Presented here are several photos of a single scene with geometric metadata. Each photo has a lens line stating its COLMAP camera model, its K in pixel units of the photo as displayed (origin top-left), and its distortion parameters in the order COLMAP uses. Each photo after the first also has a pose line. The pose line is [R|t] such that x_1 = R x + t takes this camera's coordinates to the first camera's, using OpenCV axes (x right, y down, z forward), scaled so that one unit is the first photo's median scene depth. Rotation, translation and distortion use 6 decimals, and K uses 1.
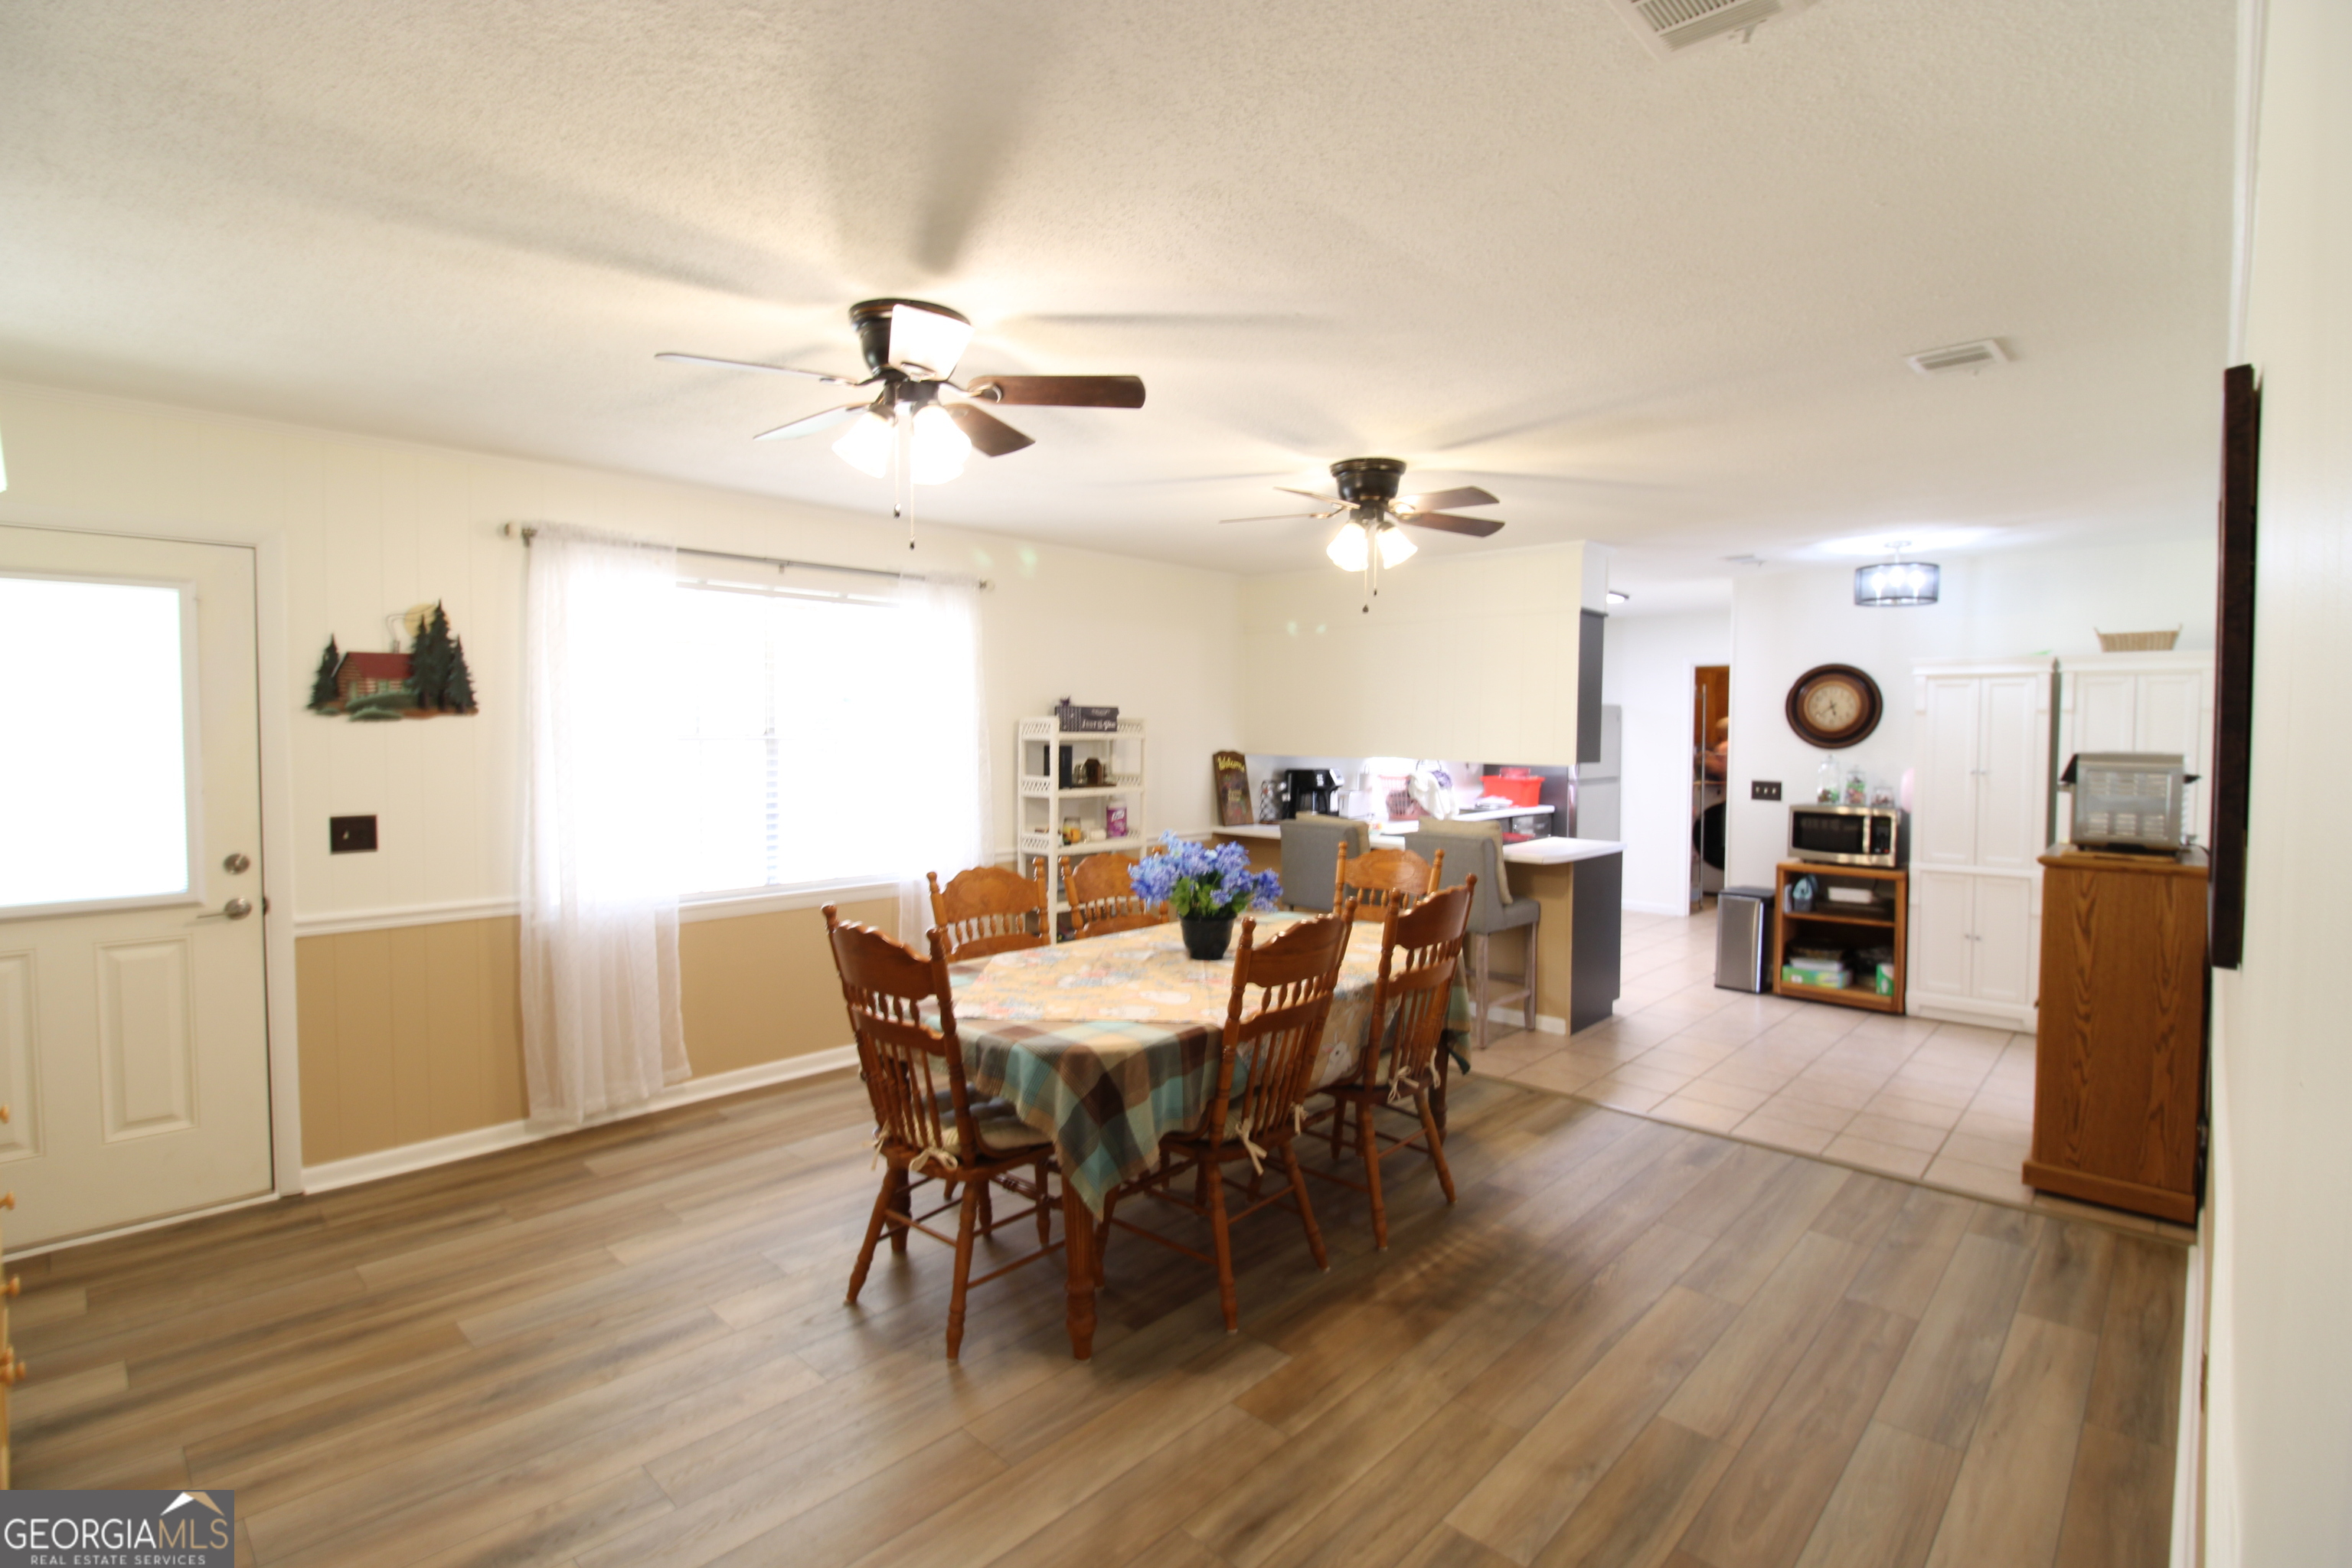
lens RADIAL K [[1099.1, 0, 1189.9], [0, 1099.1, 771.1], [0, 0, 1]] dist [0.002136, -0.011654]
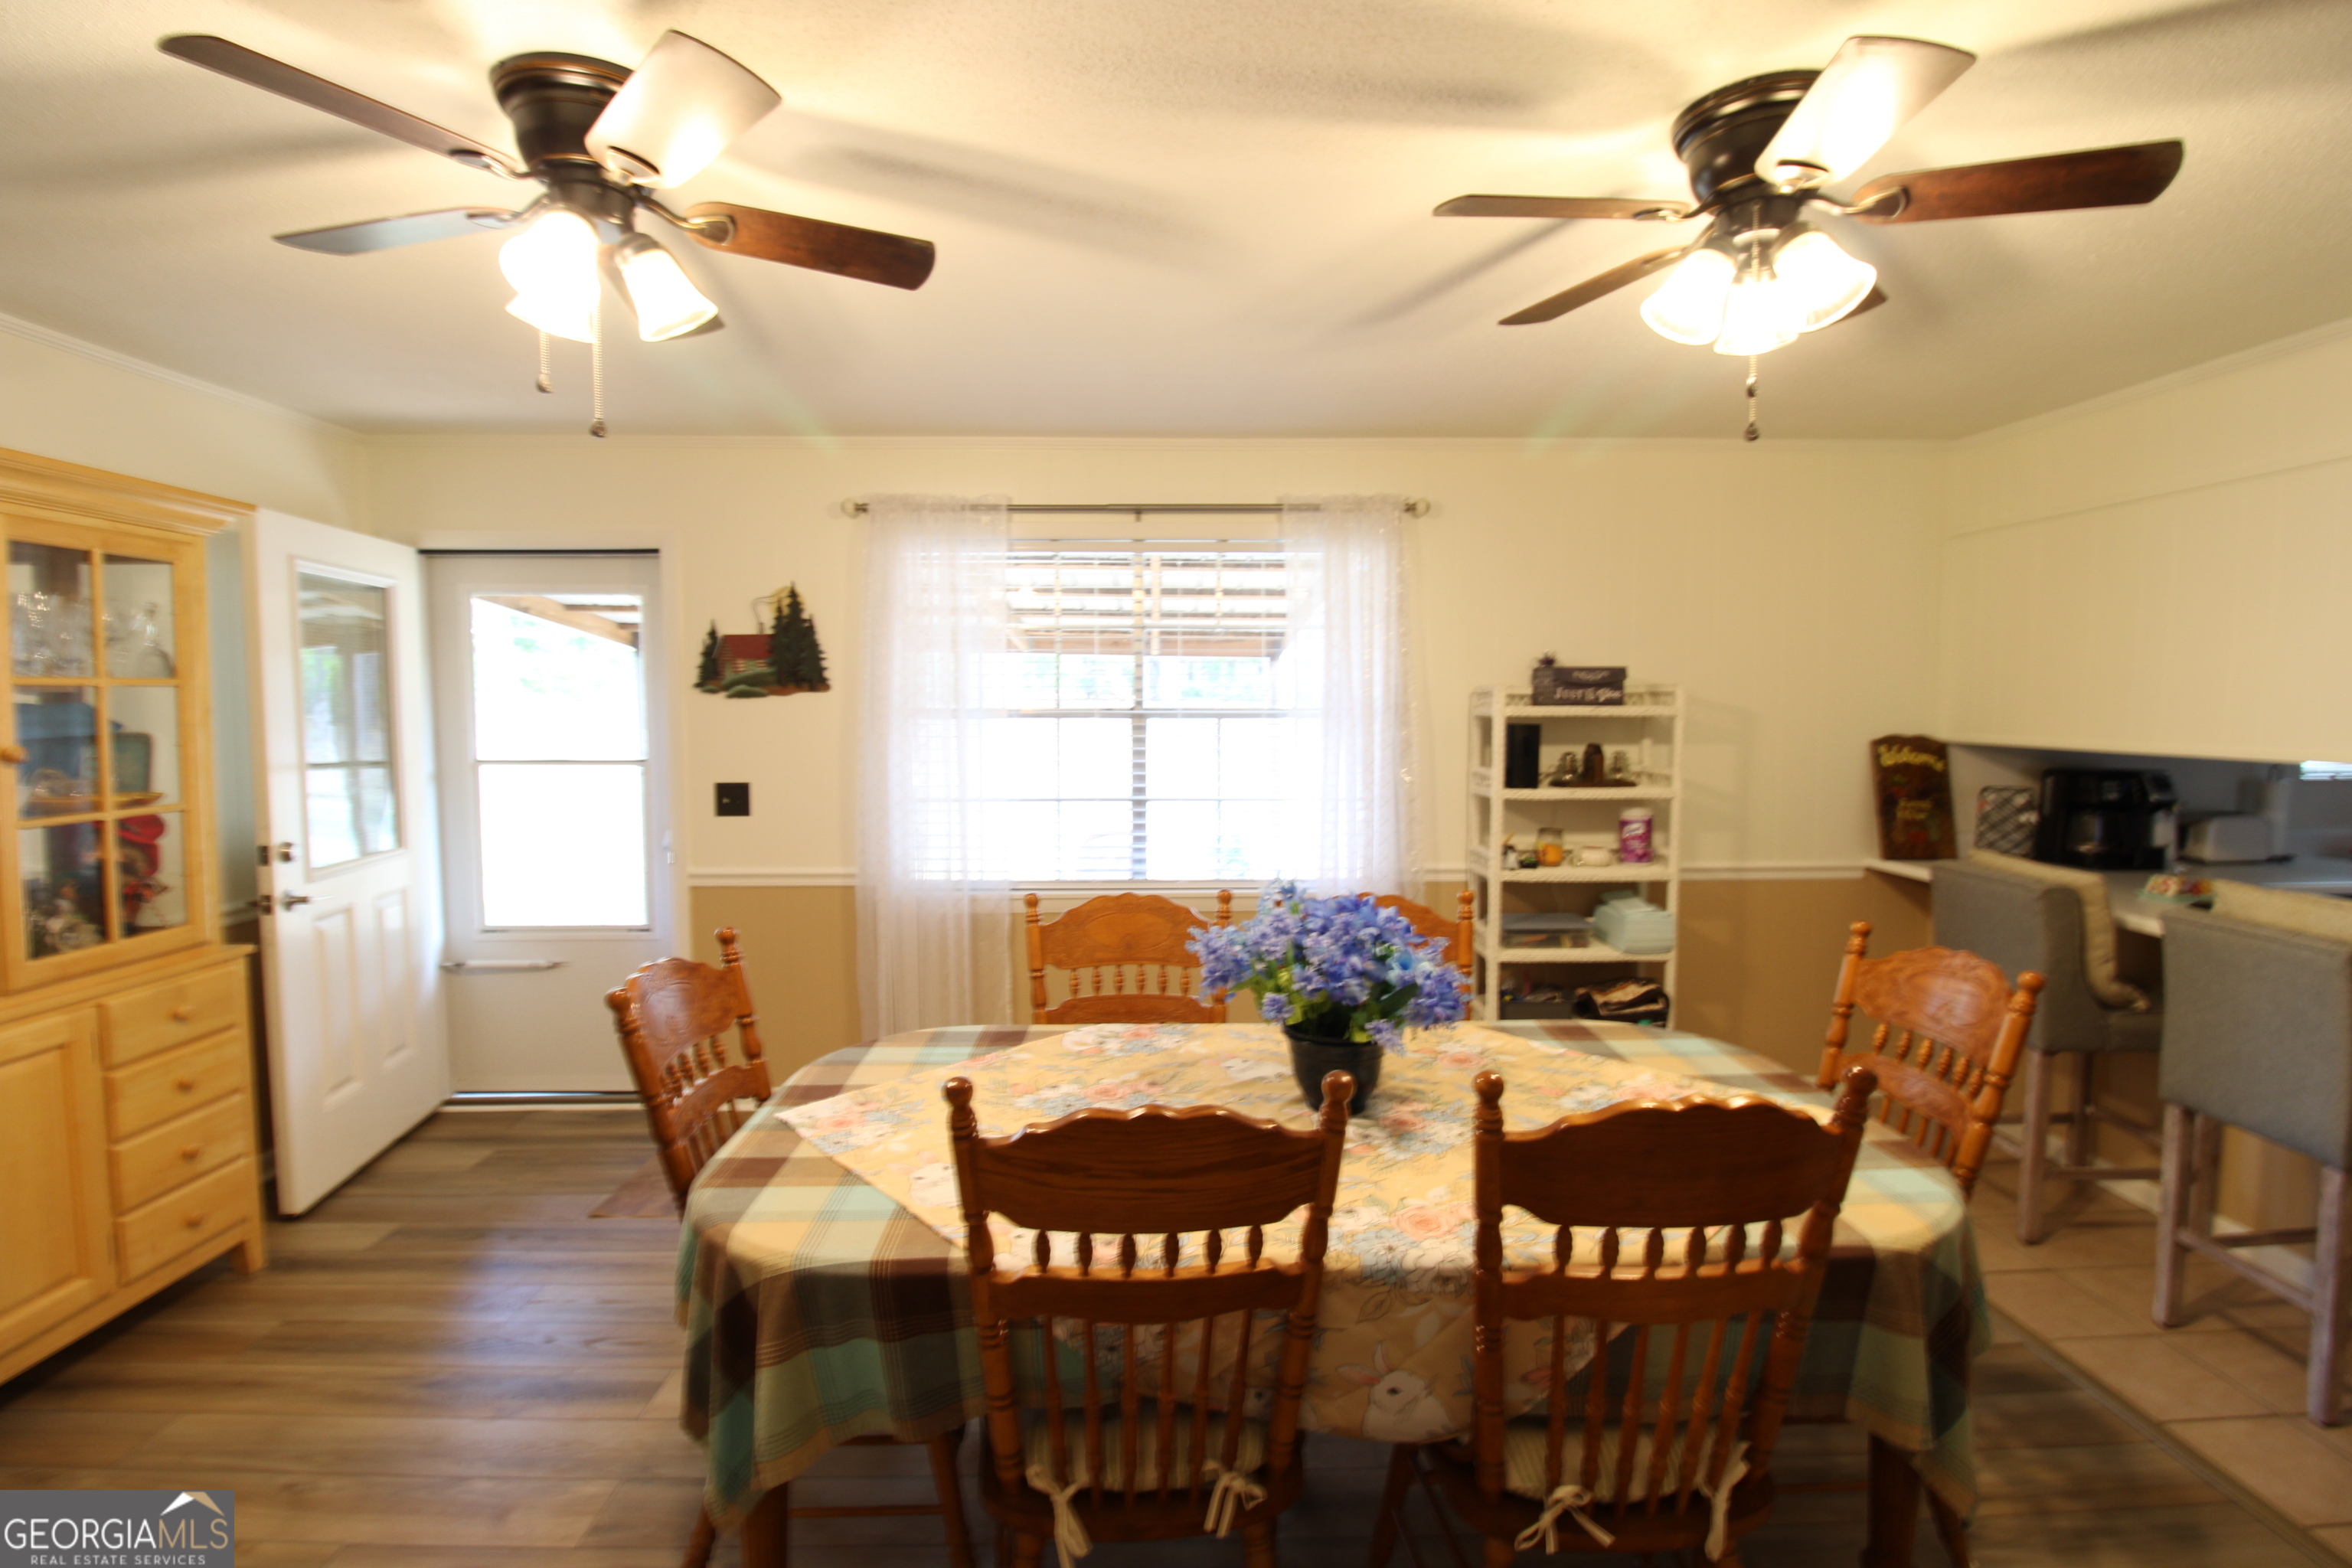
lens RADIAL K [[1099.1, 0, 1189.9], [0, 1099.1, 771.1], [0, 0, 1]] dist [0.002136, -0.011654]
pose [[0.697986, 0.039613, -0.715015, 0.338103], [-0.022412, 0.999188, 0.033478, -0.018028], [0.715760, -0.007342, 0.698308, 0.518613]]
